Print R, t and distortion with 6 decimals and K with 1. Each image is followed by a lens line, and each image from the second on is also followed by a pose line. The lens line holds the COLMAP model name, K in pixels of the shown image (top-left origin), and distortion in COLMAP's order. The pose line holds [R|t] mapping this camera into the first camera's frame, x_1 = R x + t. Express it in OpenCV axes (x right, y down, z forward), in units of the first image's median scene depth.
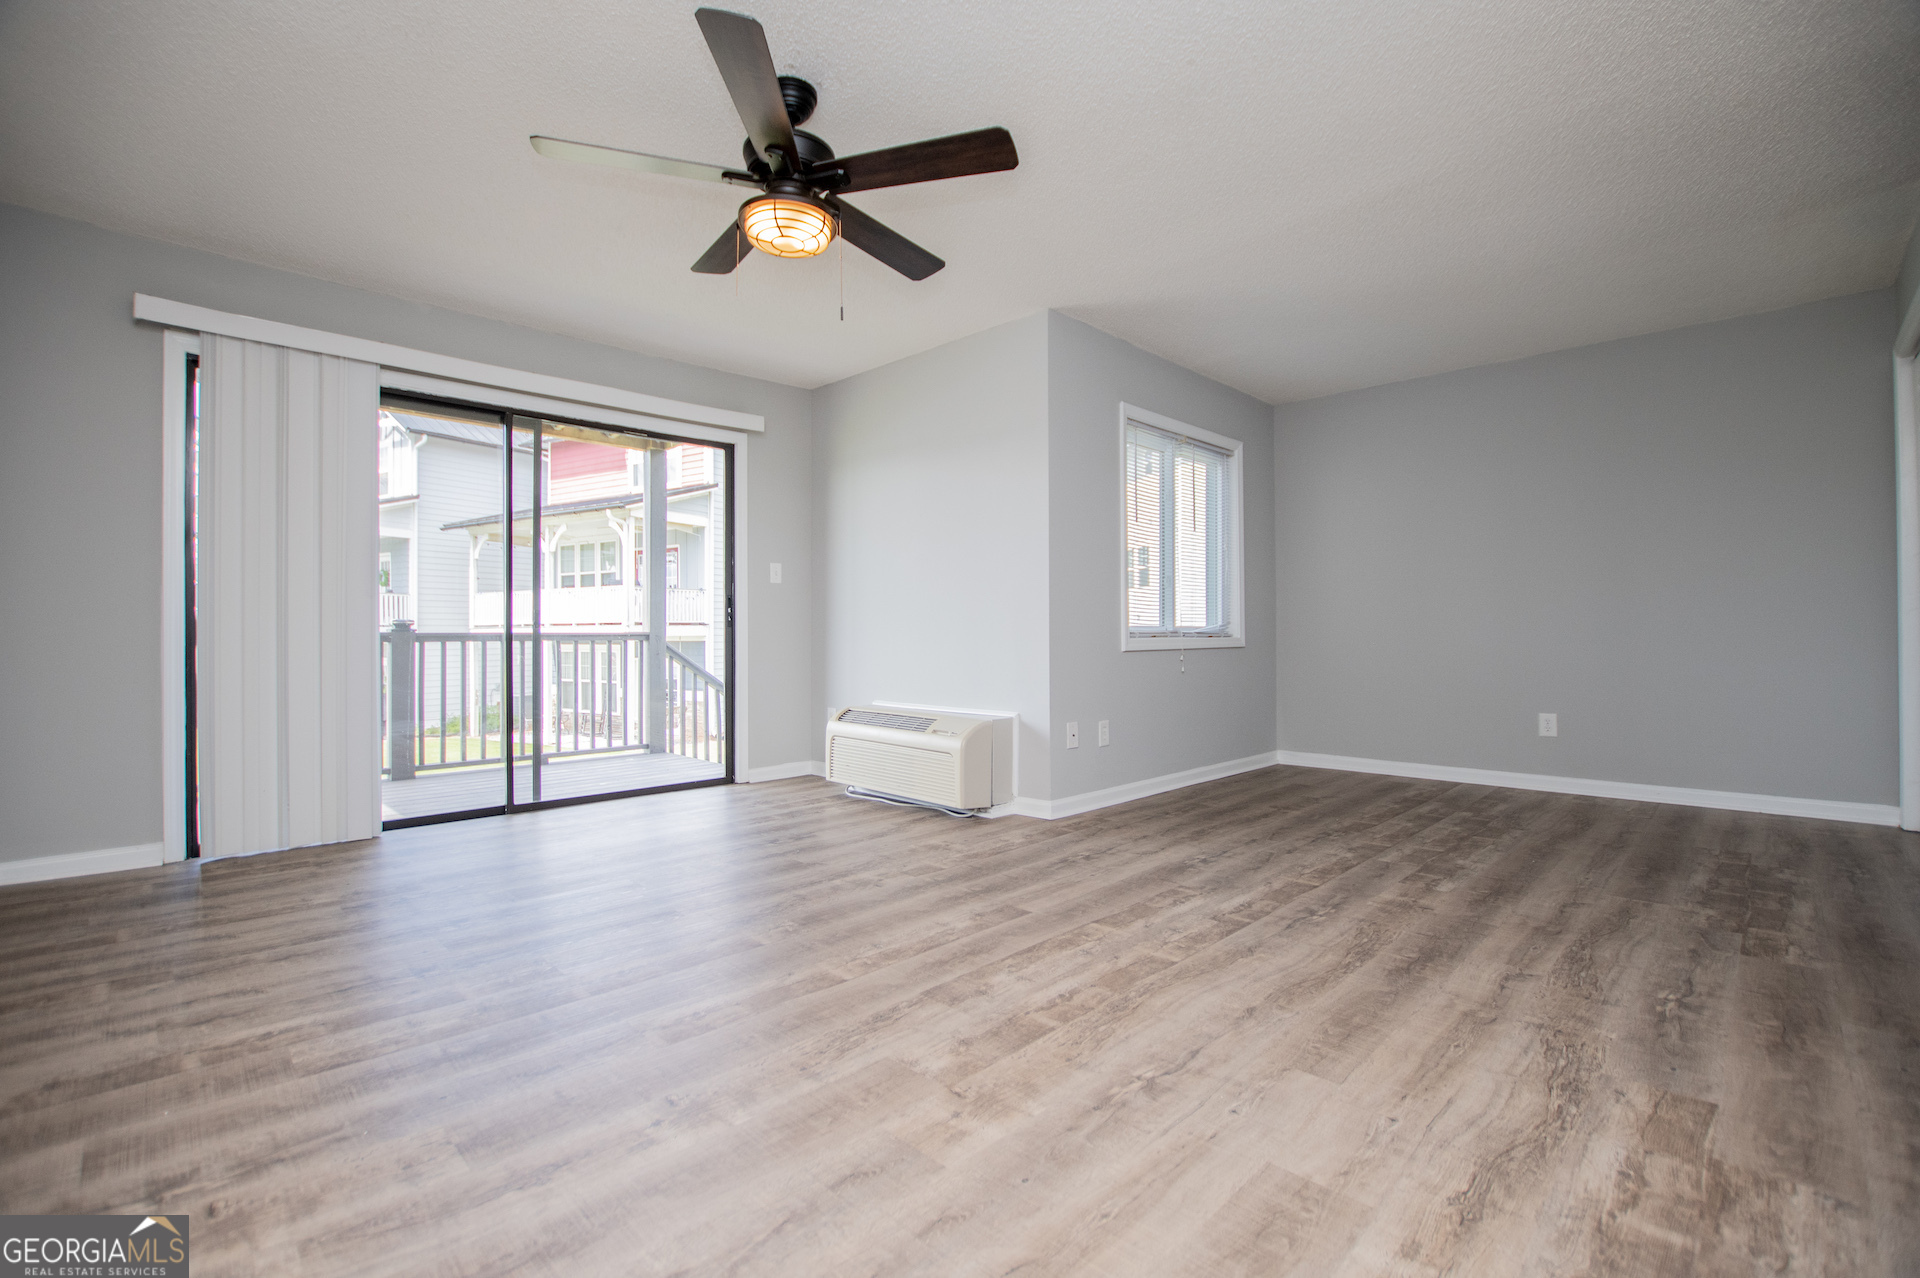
lens RADIAL K [[856.5, 0, 971.9], [0, 856.5, 638.8], [0, 0, 1]] dist [-0.028146, 0.000790]
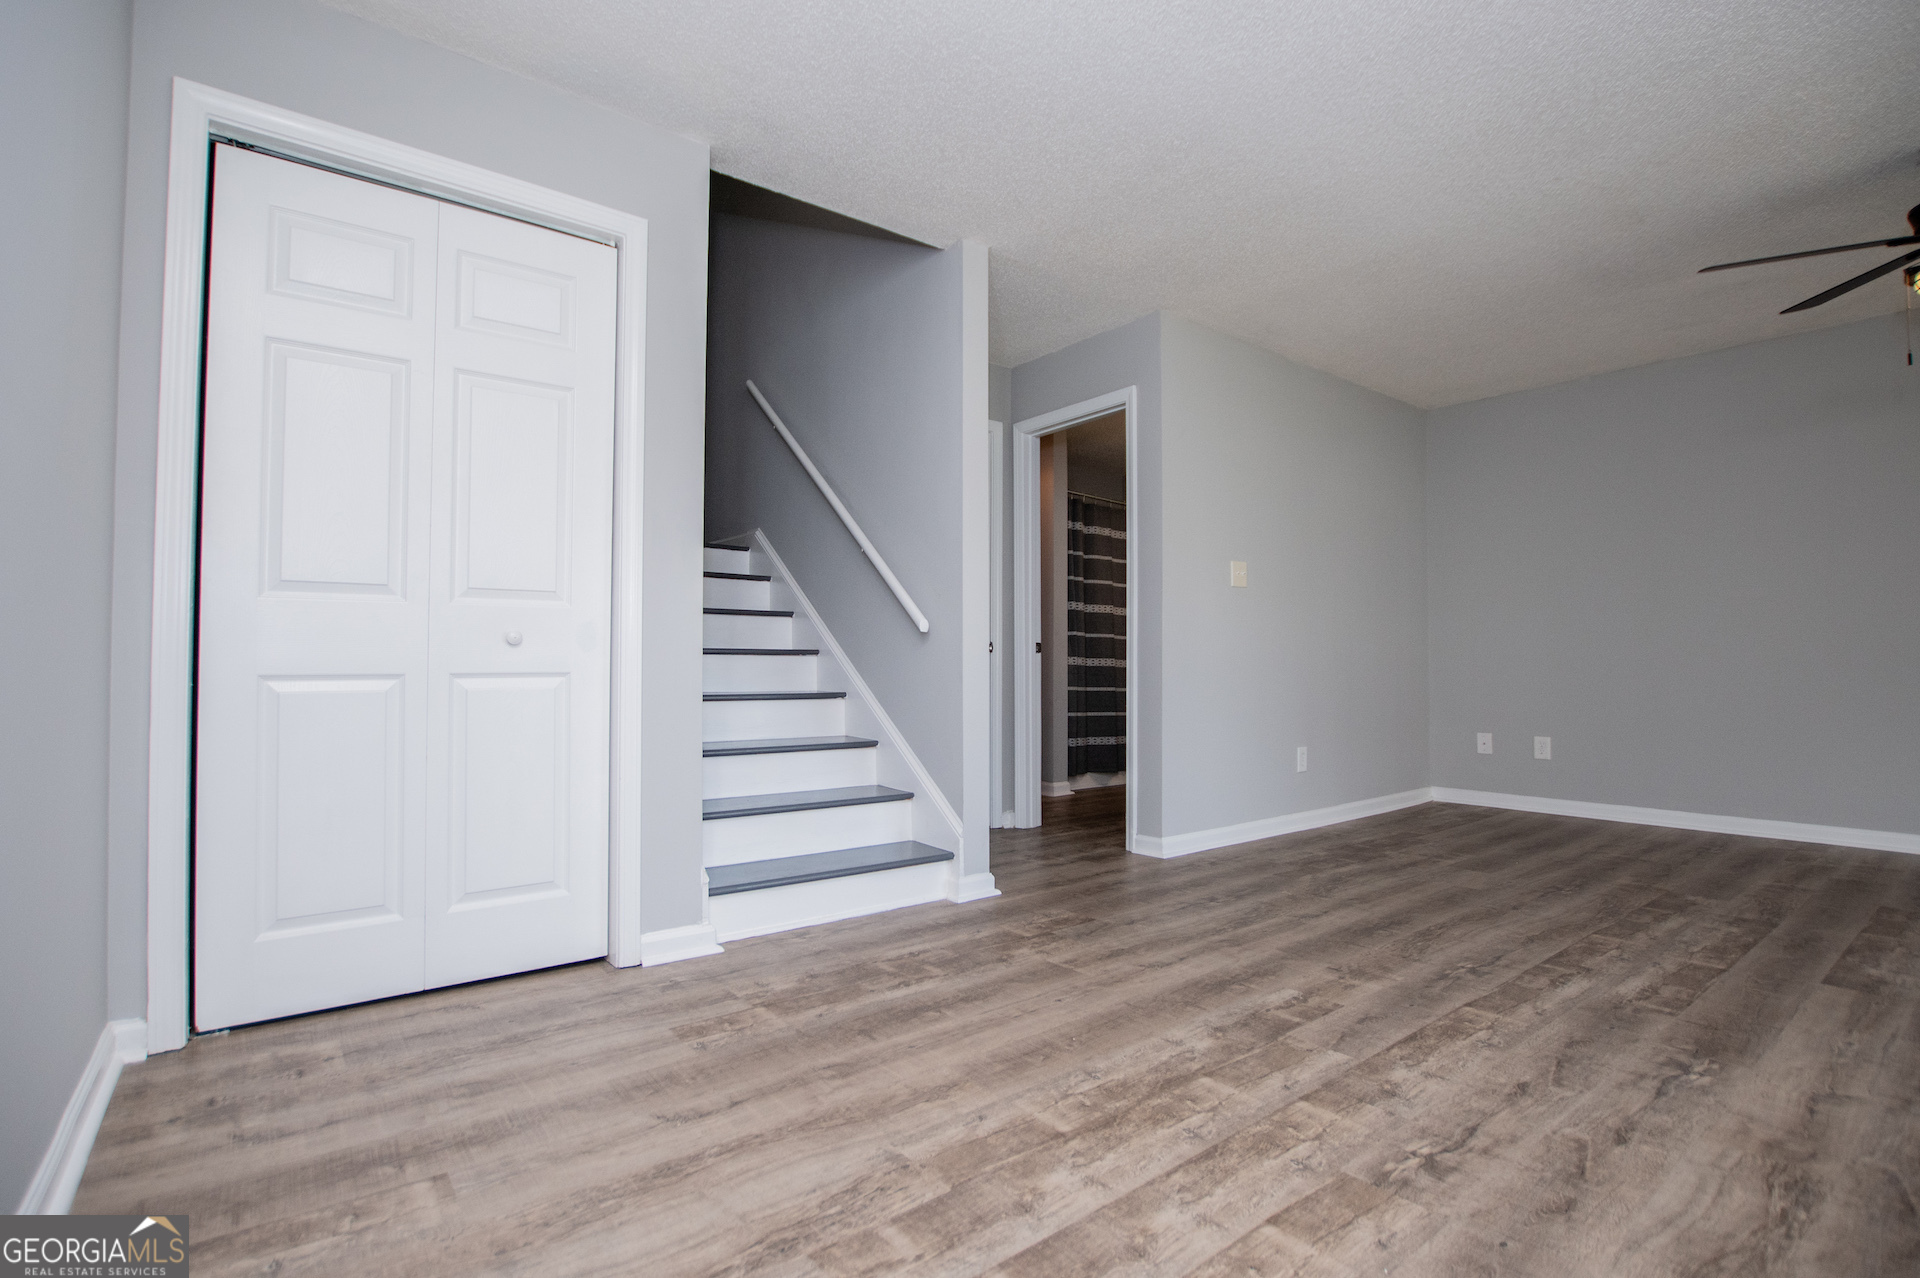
lens RADIAL K [[893.1, 0, 970.1], [0, 893.1, 638.2], [0, 0, 1]] dist [-0.027655, 0.000970]
pose [[-0.991669, 0.008283, 0.128543, 0.941721], [0.004851, 0.999624, -0.026993, 0.000191], [-0.128718, -0.026144, -0.991337, 2.342903]]
